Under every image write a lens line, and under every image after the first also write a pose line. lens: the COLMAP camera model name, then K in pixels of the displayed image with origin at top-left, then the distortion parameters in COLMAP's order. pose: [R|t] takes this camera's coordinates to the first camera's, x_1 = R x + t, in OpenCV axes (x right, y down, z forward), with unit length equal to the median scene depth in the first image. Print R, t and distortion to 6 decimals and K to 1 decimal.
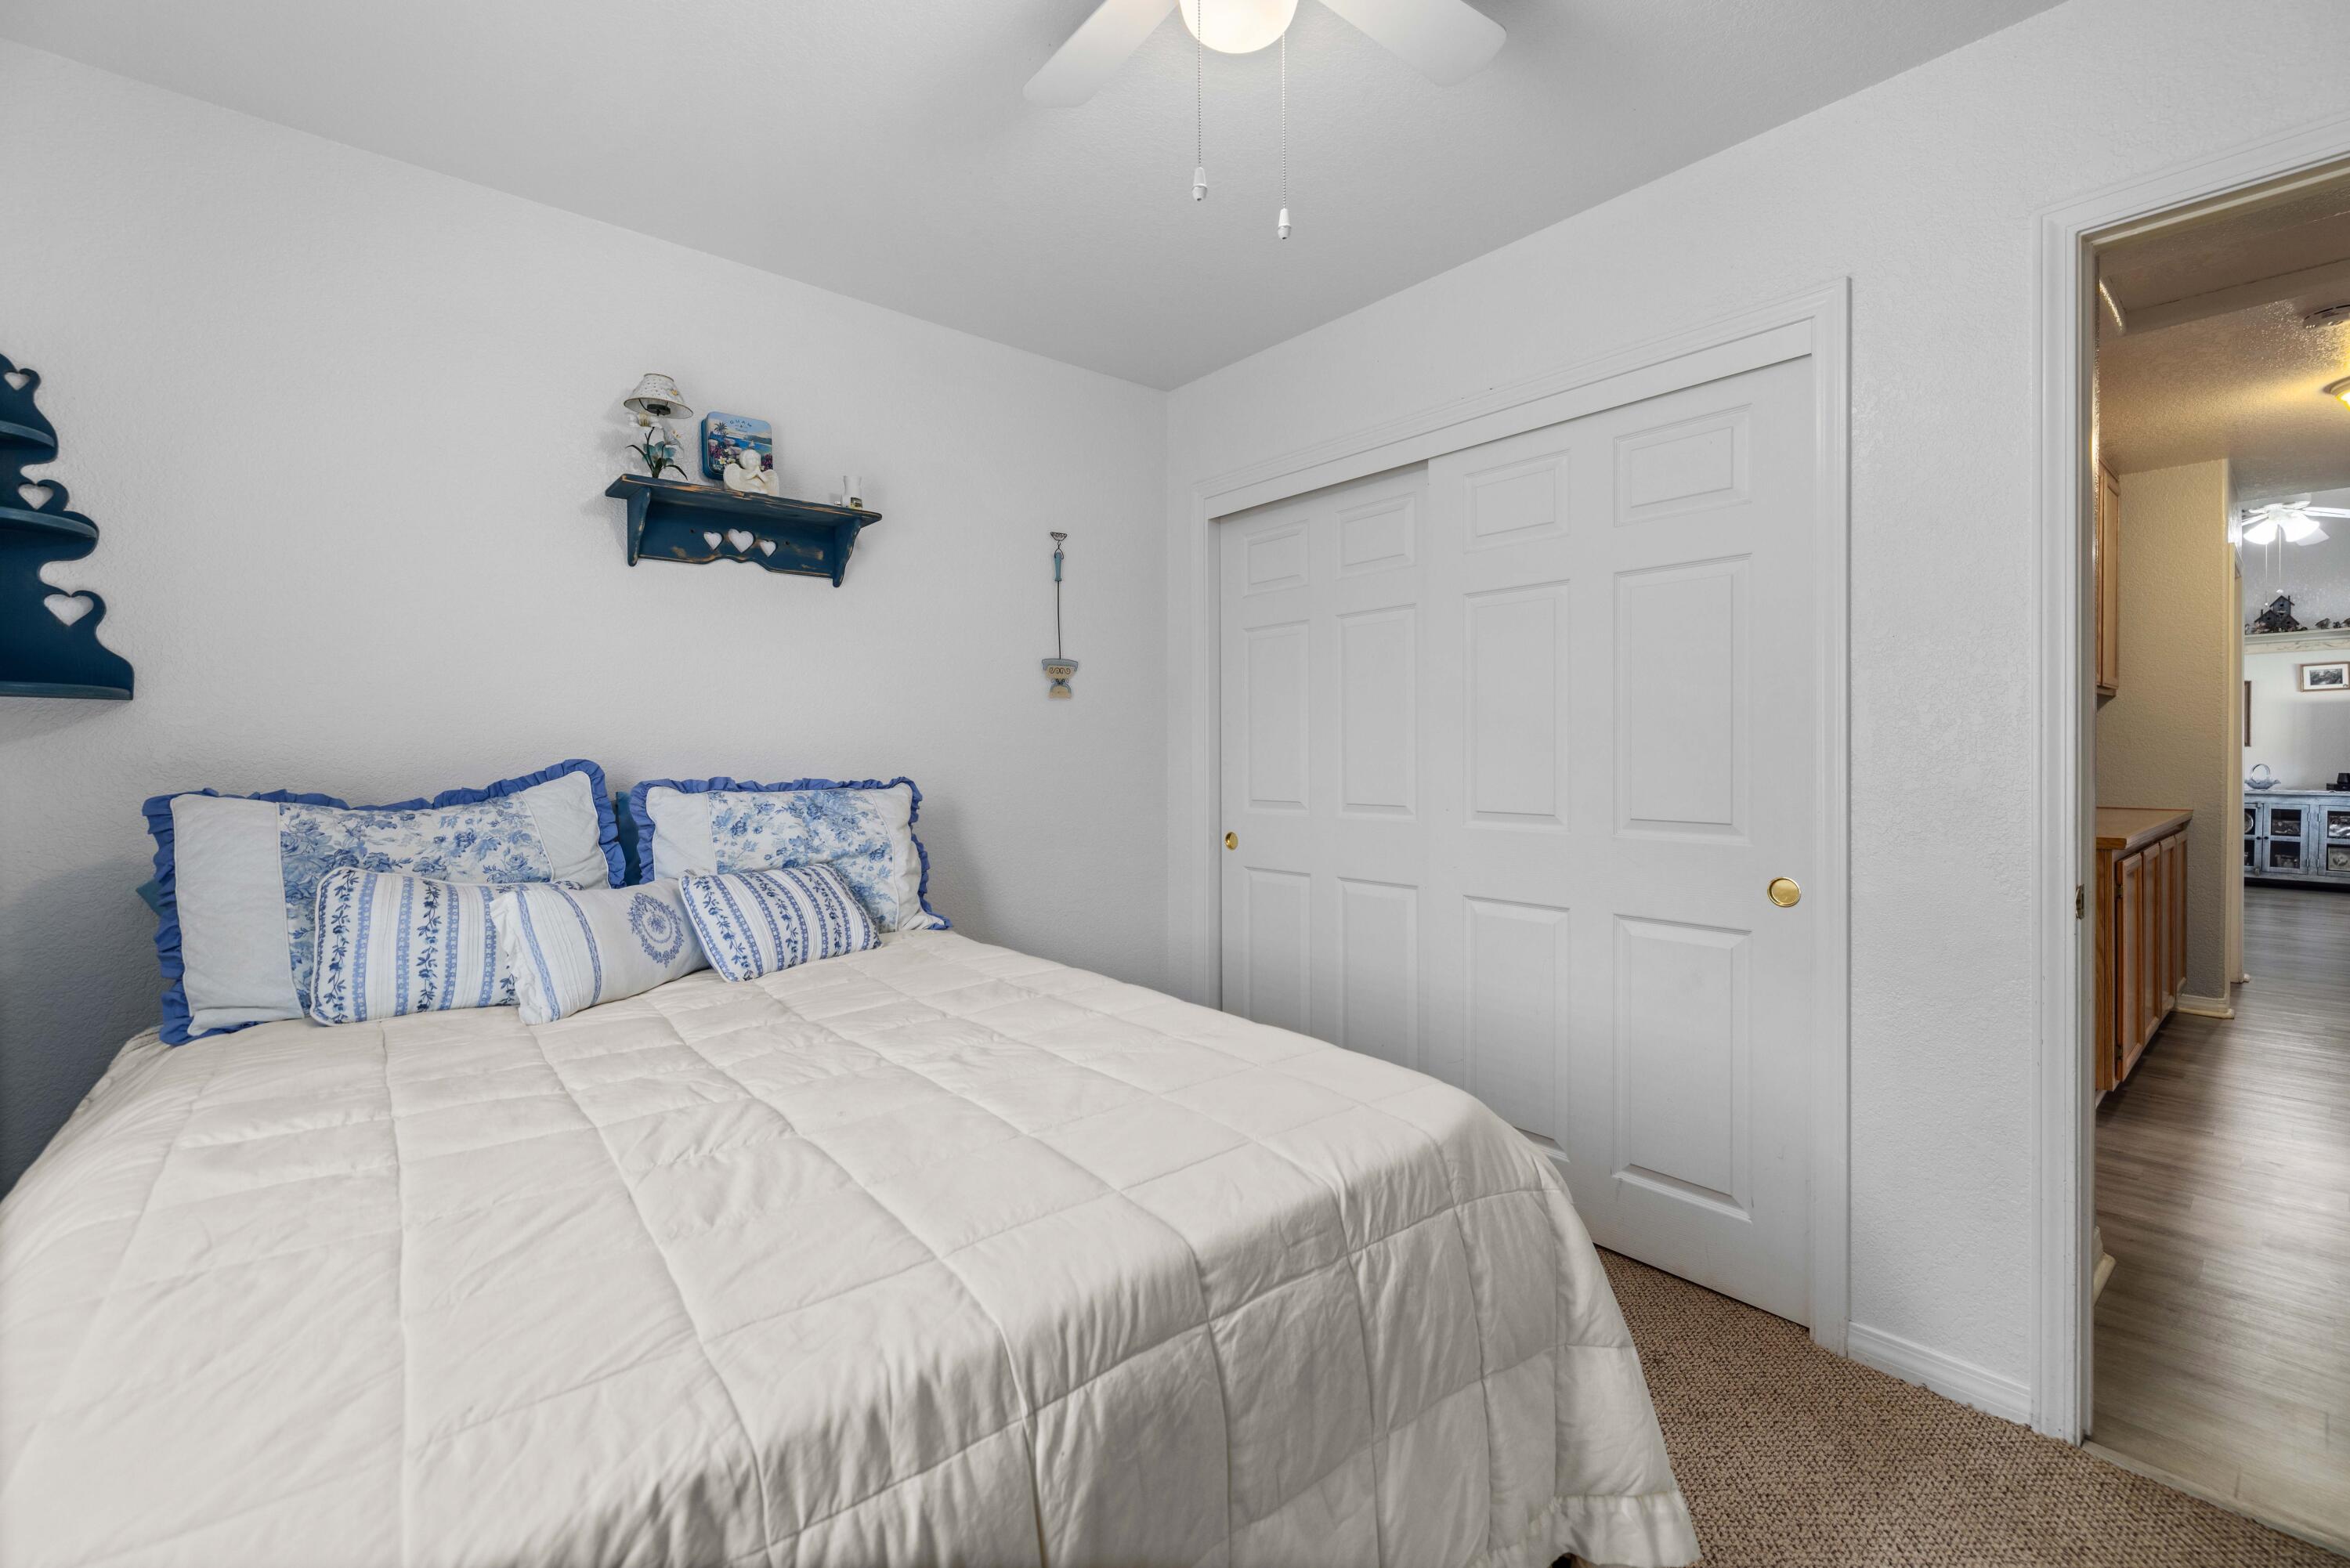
lens RADIAL K [[997.4, 0, 1166.3], [0, 997.4, 763.8], [0, 0, 1]] dist [0.000155, 0.000122]
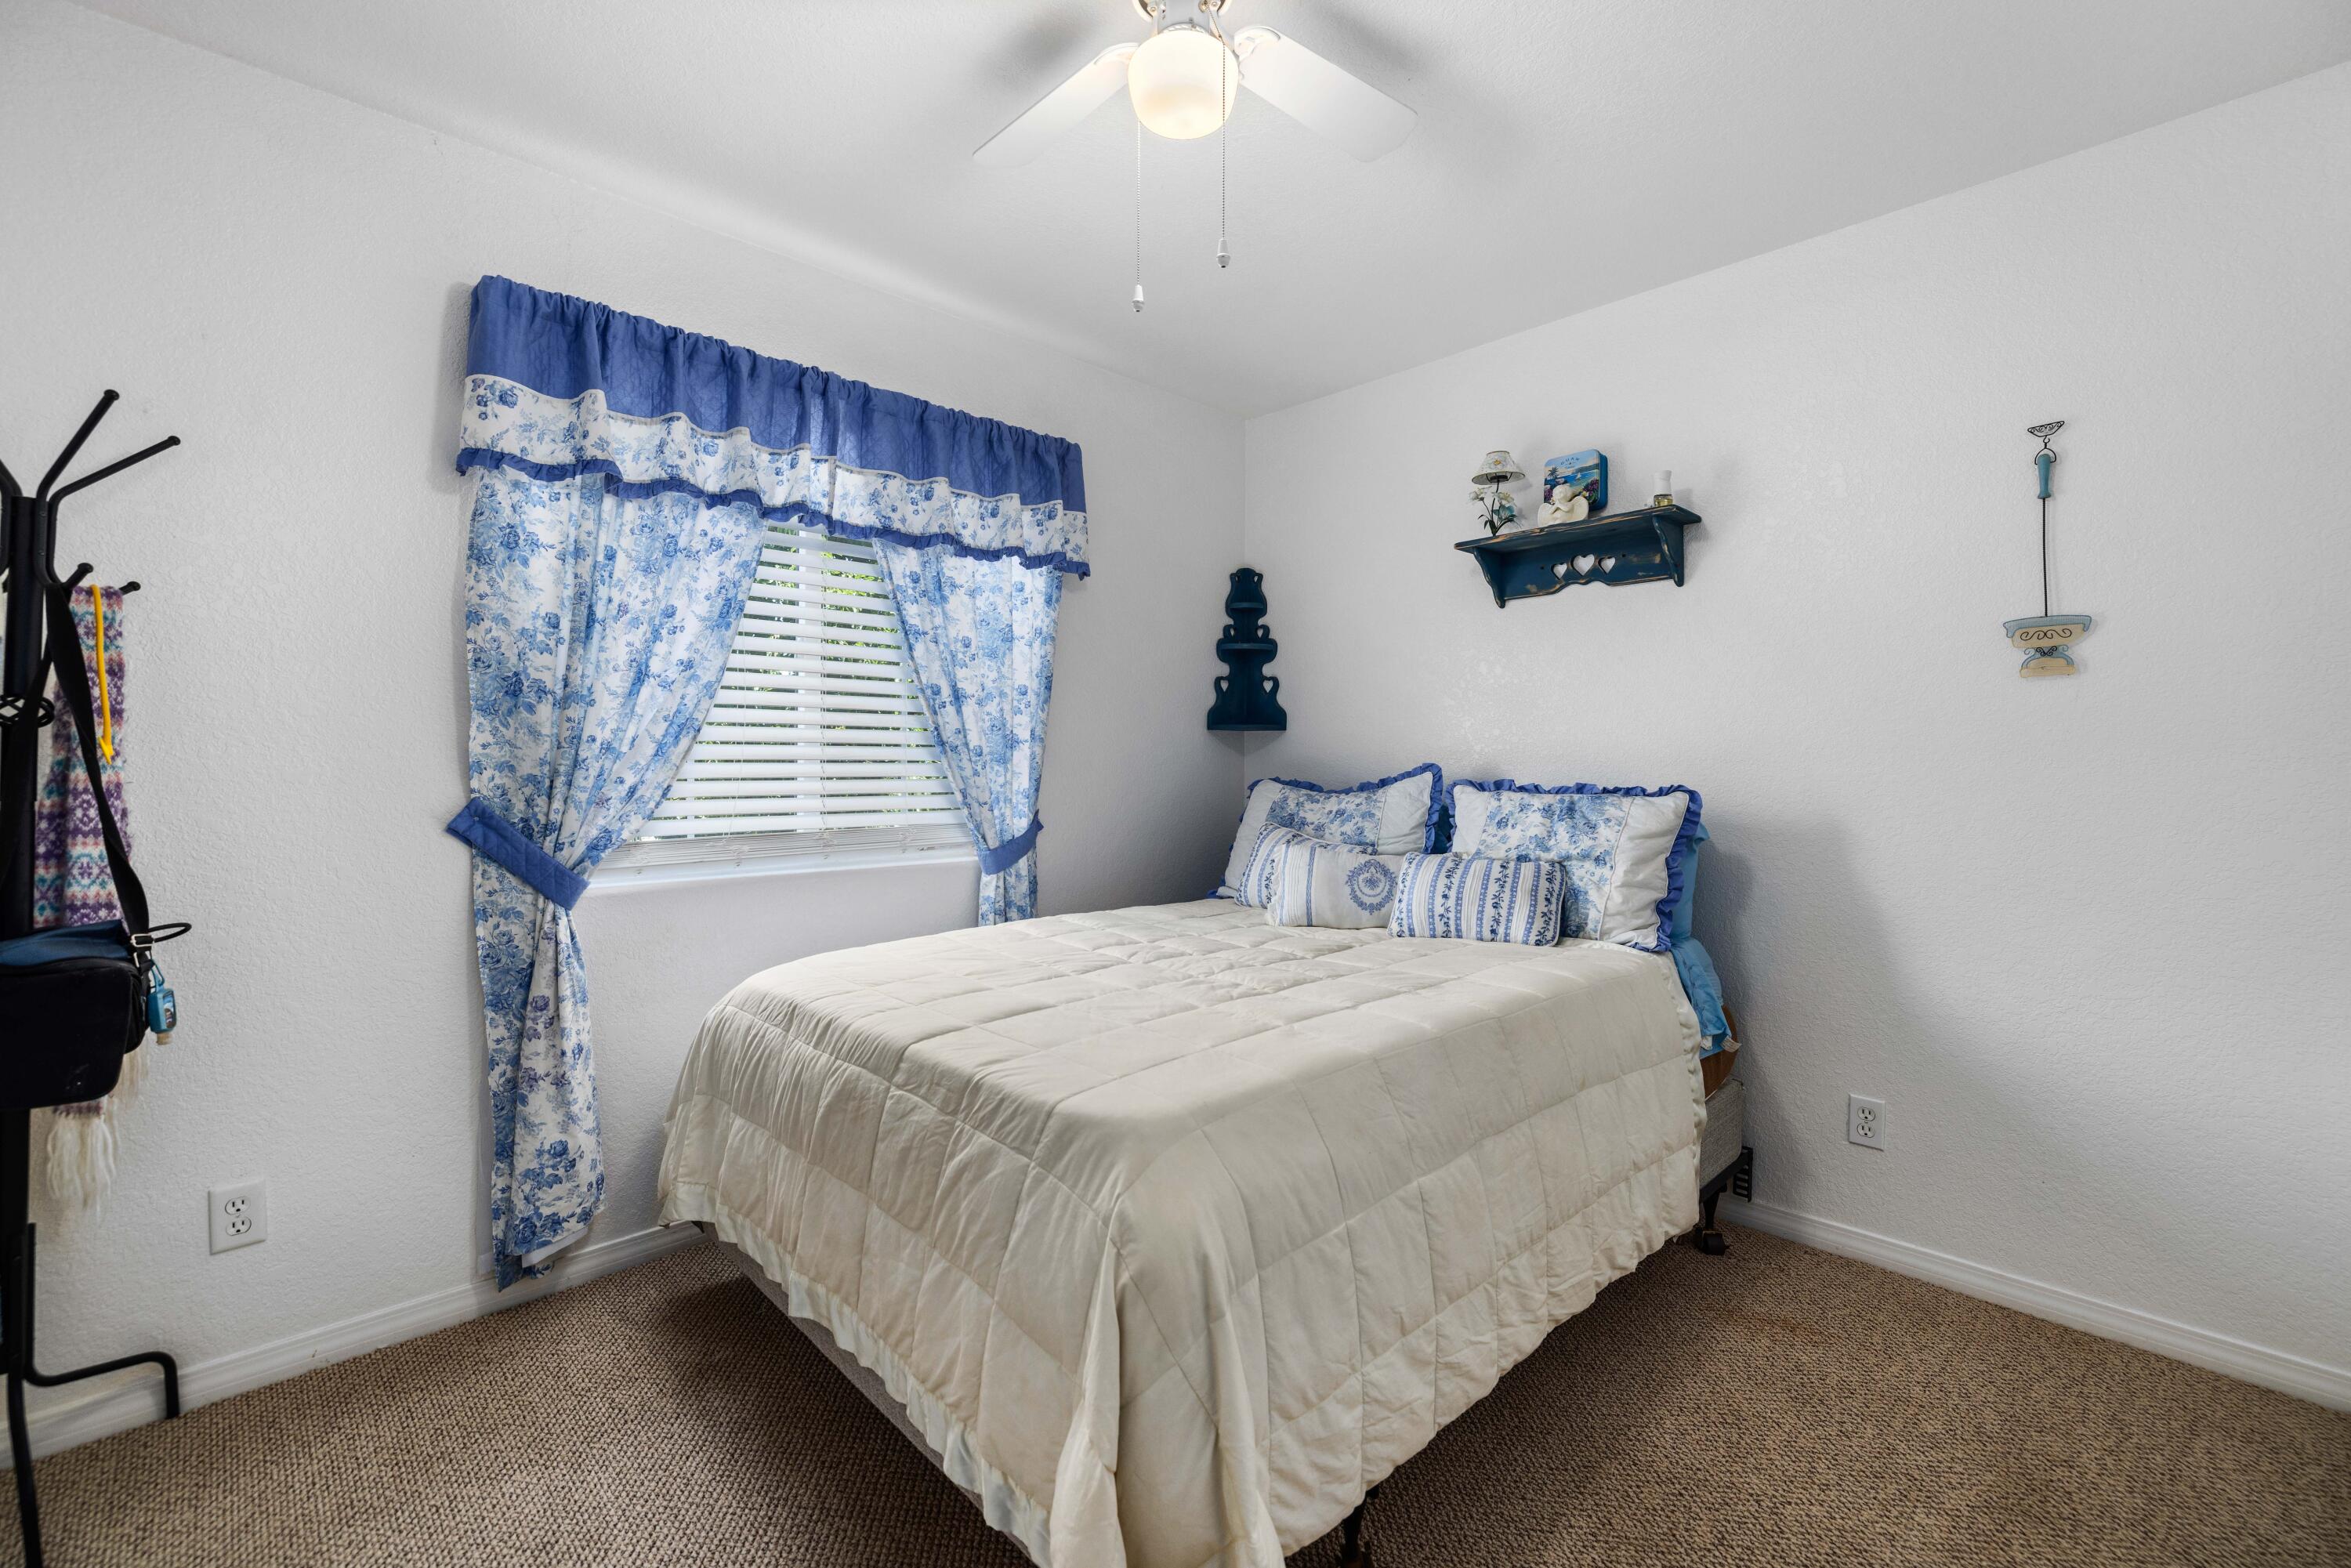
lens RADIAL K [[997.9, 0, 1175.8], [0, 997.9, 772.0], [0, 0, 1]] dist [0.000155, 0.000122]
pose [[0.059299, 0.021053, -0.998018, 0.694567], [-0.007577, 0.999758, 0.020639, -0.016354], [0.998211, 0.006338, 0.059444, 0.524870]]
